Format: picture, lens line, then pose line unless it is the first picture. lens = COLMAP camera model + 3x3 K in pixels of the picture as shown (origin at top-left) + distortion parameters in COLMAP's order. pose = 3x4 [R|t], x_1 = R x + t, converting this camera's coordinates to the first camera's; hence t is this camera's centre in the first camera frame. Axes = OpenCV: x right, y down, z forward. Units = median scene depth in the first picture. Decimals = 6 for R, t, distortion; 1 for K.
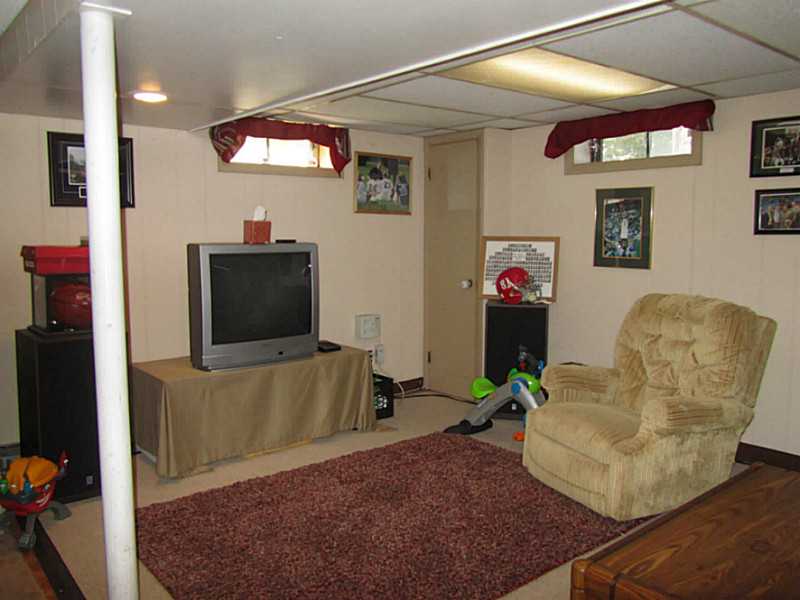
lens RADIAL K [[658.8, 0, 400.0], [0, 658.8, 300.0], [0, 0, 1]] dist [-0.031279, -0.007696]
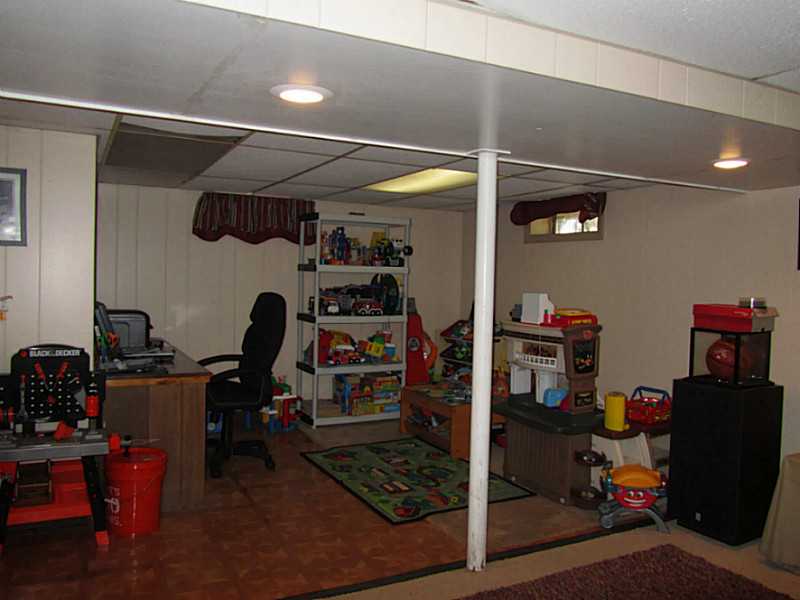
lens RADIAL K [[639.1, 0, 400.0], [0, 639.1, 300.0], [0, 0, 1]] dist [-0.001651, -0.001007]
pose [[-0.199581, 0.009897, -0.979831, 0.500628], [-0.124568, 0.991580, 0.035389, -0.045946], [0.971931, 0.129119, -0.196667, 0.493533]]
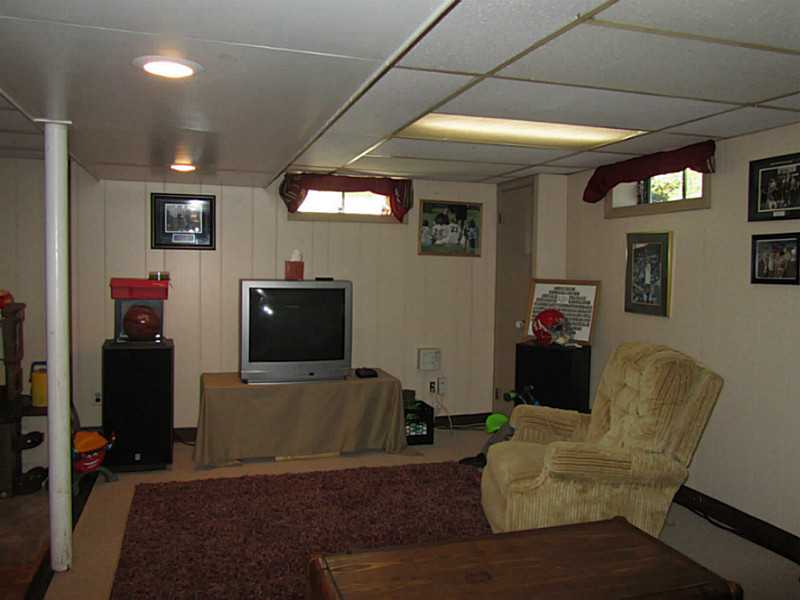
lens RADIAL K [[658.8, 0, 400.0], [0, 658.8, 300.0], [0, 0, 1]] dist [-0.031279, -0.007696]
pose [[0.924668, 0.034876, -0.379174, 0.369409], [-0.055847, 0.997450, -0.044446, -0.007089], [0.376657, 0.062274, 0.924257, -0.029670]]
